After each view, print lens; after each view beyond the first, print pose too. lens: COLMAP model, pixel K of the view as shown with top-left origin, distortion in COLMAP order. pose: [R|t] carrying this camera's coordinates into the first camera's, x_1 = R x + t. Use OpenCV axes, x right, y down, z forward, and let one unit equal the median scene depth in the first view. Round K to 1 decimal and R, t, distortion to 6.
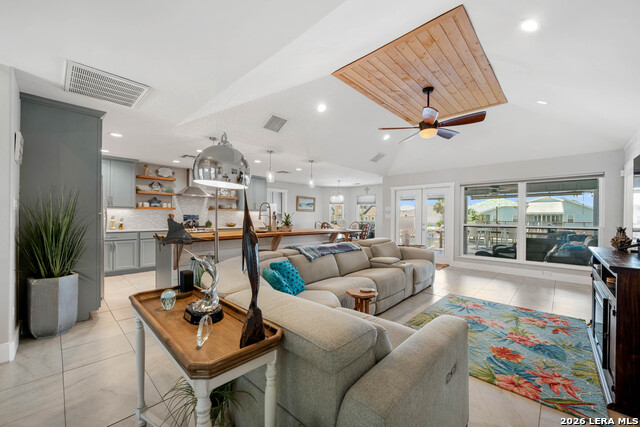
lens RADIAL K [[254.0, 0, 321.8], [0, 254.0, 217.7], [0, 0, 1]] dist [0.001724, -0.000860]
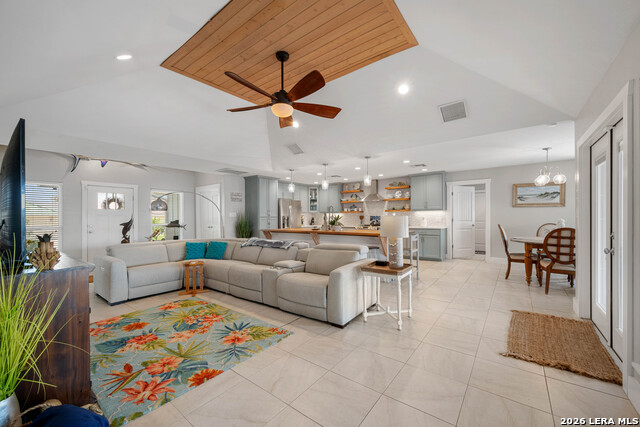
lens RADIAL K [[254.0, 0, 322.5], [0, 254.0, 215.7], [0, 0, 1]] dist [0.001724, -0.000860]
pose [[0.102041, -0.011155, -0.994718, 0.866727], [0.003175, 0.999936, -0.010887, 0.000349], [0.994775, -0.002047, 0.102070, 0.747736]]
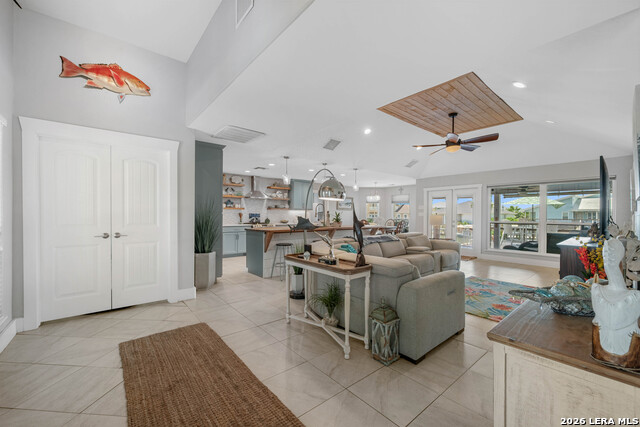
lens RADIAL K [[260.4, 0, 323.5], [0, 260.4, 216.6], [0, 0, 1]] dist [0.003870, -0.000212]
pose [[0.994304, -0.001806, -0.106568, -0.061824], [0.002239, 0.999990, 0.003948, -0.000897], [0.106560, -0.004164, 0.994298, -0.259538]]
